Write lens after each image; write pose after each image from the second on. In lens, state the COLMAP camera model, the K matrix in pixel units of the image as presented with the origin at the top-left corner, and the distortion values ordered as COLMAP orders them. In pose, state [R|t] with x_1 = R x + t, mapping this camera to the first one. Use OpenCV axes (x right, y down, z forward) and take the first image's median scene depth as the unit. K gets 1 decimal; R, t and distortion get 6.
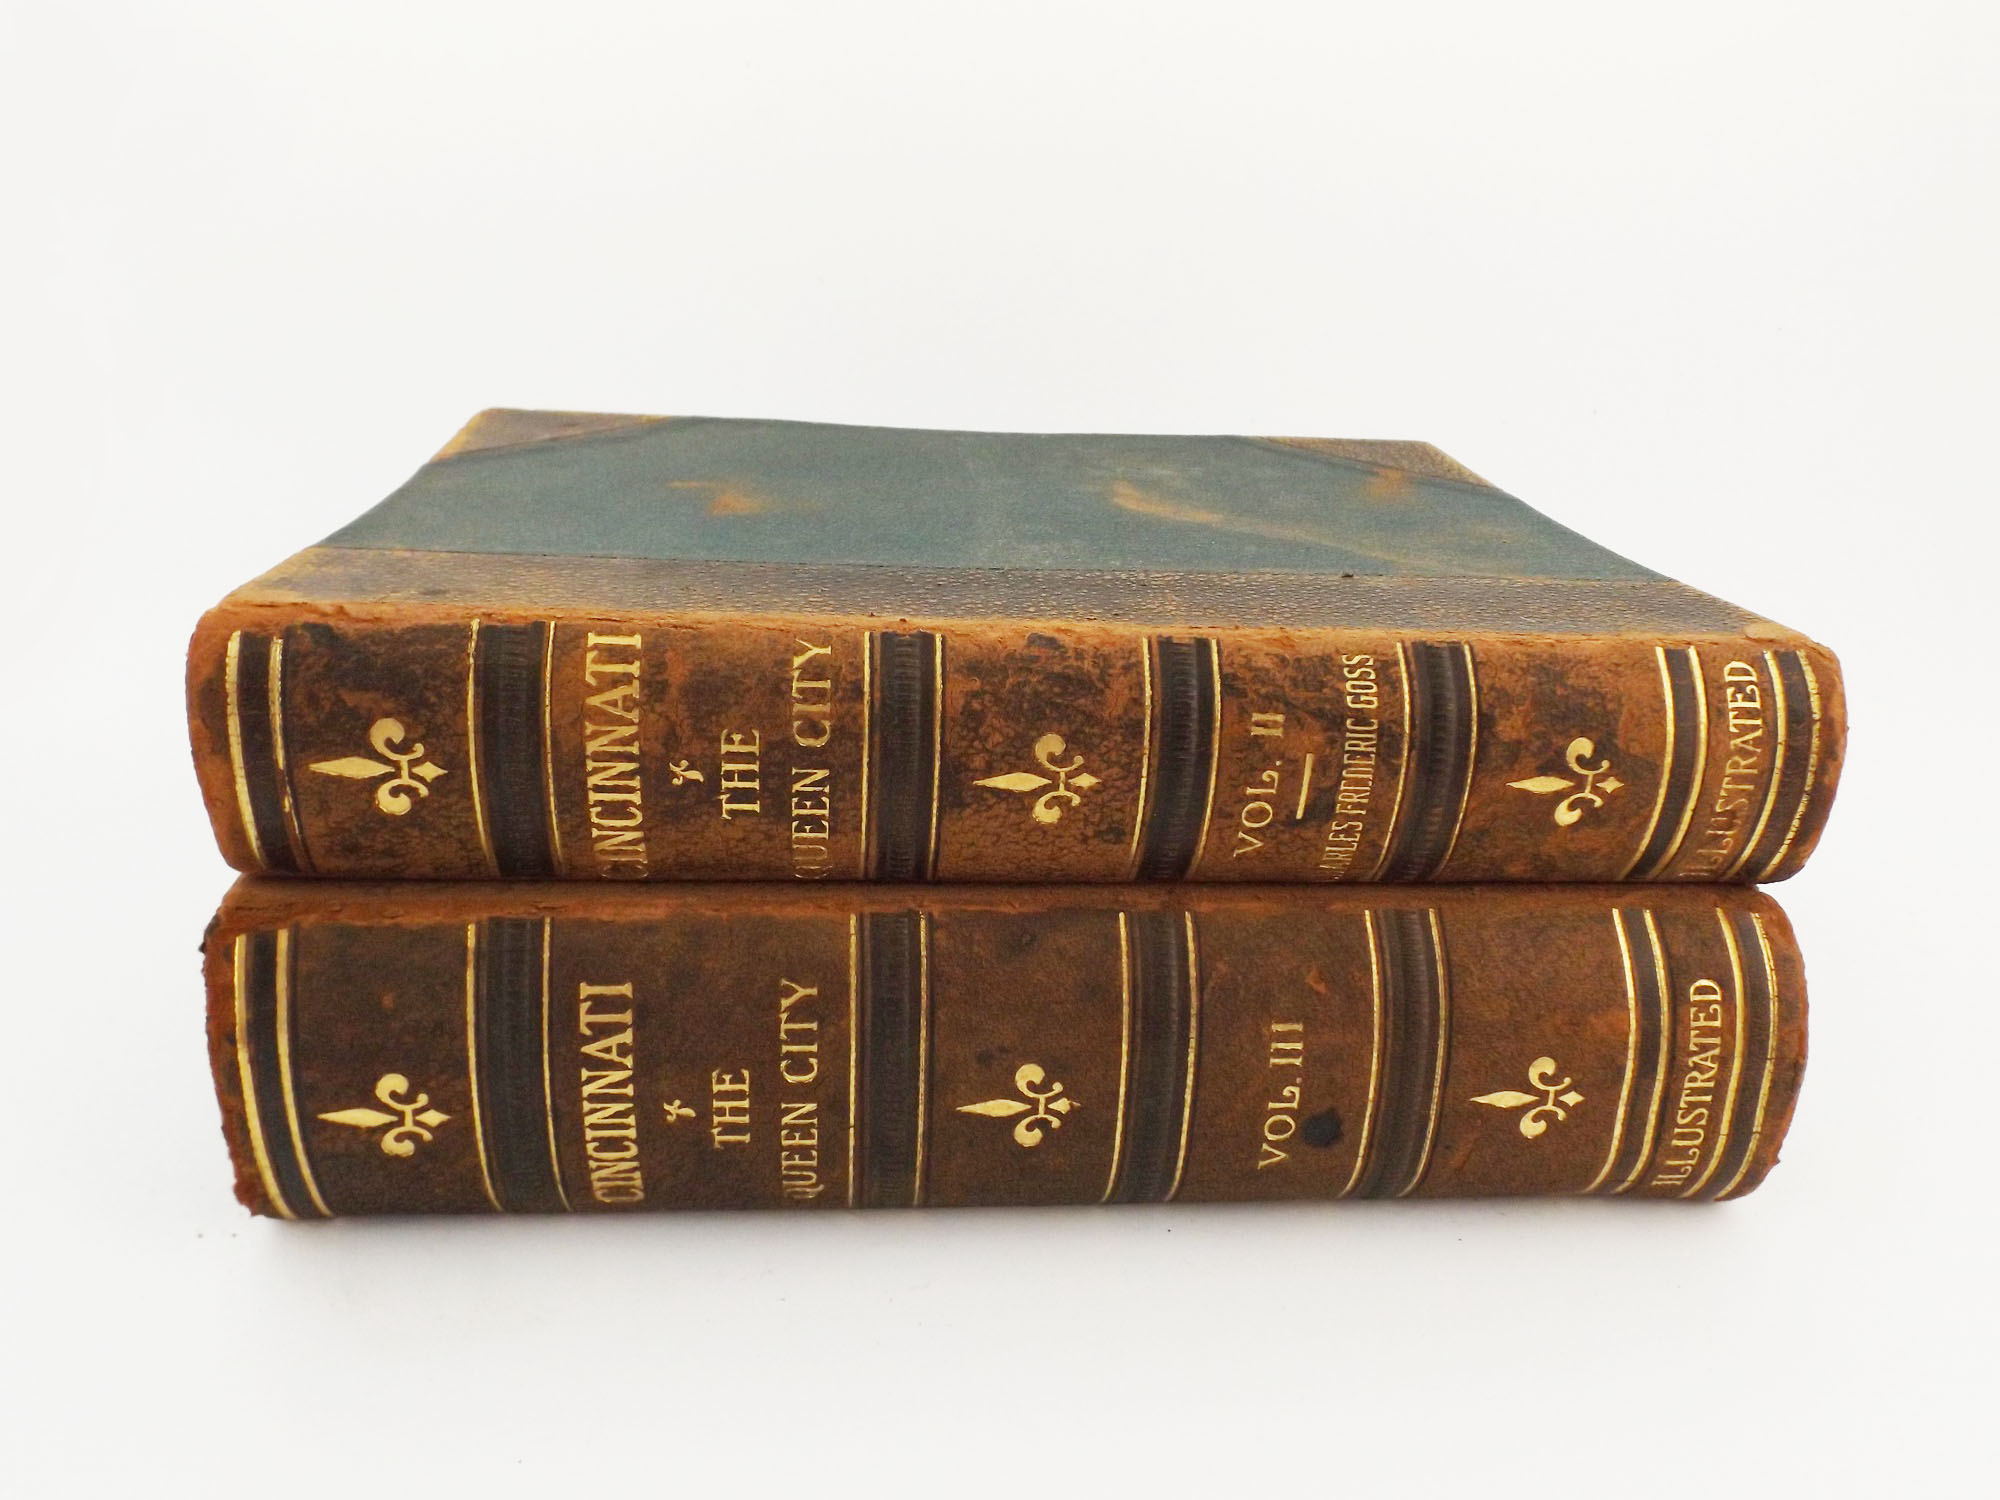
lens RADIAL K [[1398.4, 0, 1000.0], [0, 1398.4, 750.0], [0, 0, 1]] dist [0.026809, -0.031753]
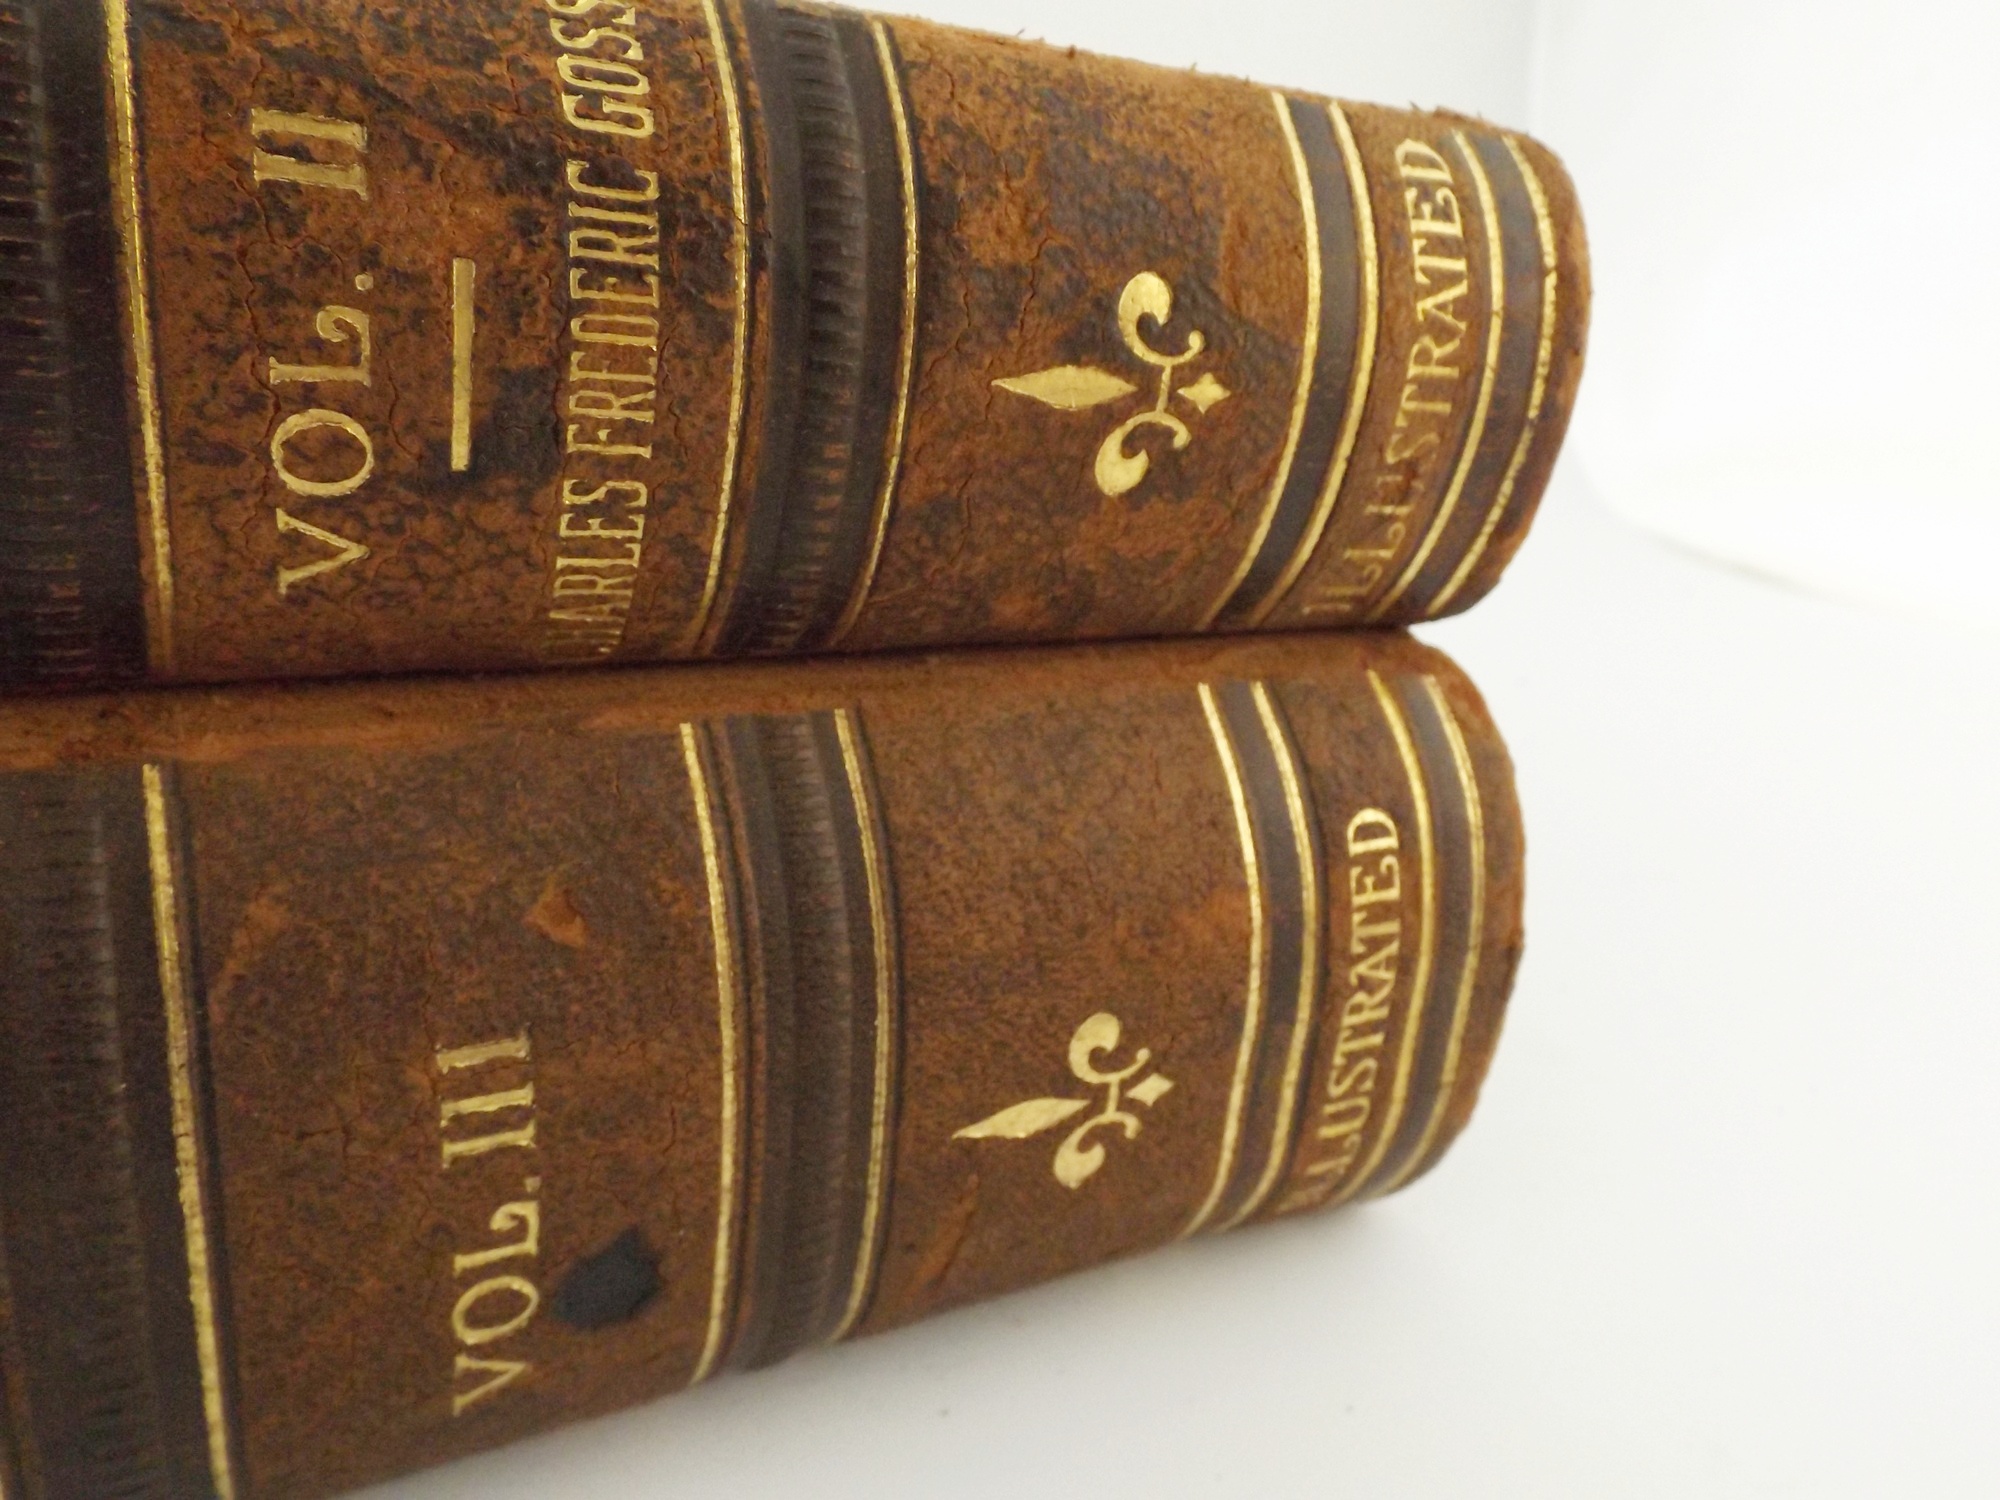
lens RADIAL K [[1398.4, 0, 1000.0], [0, 1398.4, 750.0], [0, 0, 1]] dist [0.026809, -0.031753]
pose [[0.913555, -0.084188, 0.397907, 0.187939], [0.060724, 0.995610, 0.071232, 0.100659], [-0.402157, -0.040911, 0.914656, 0.609927]]
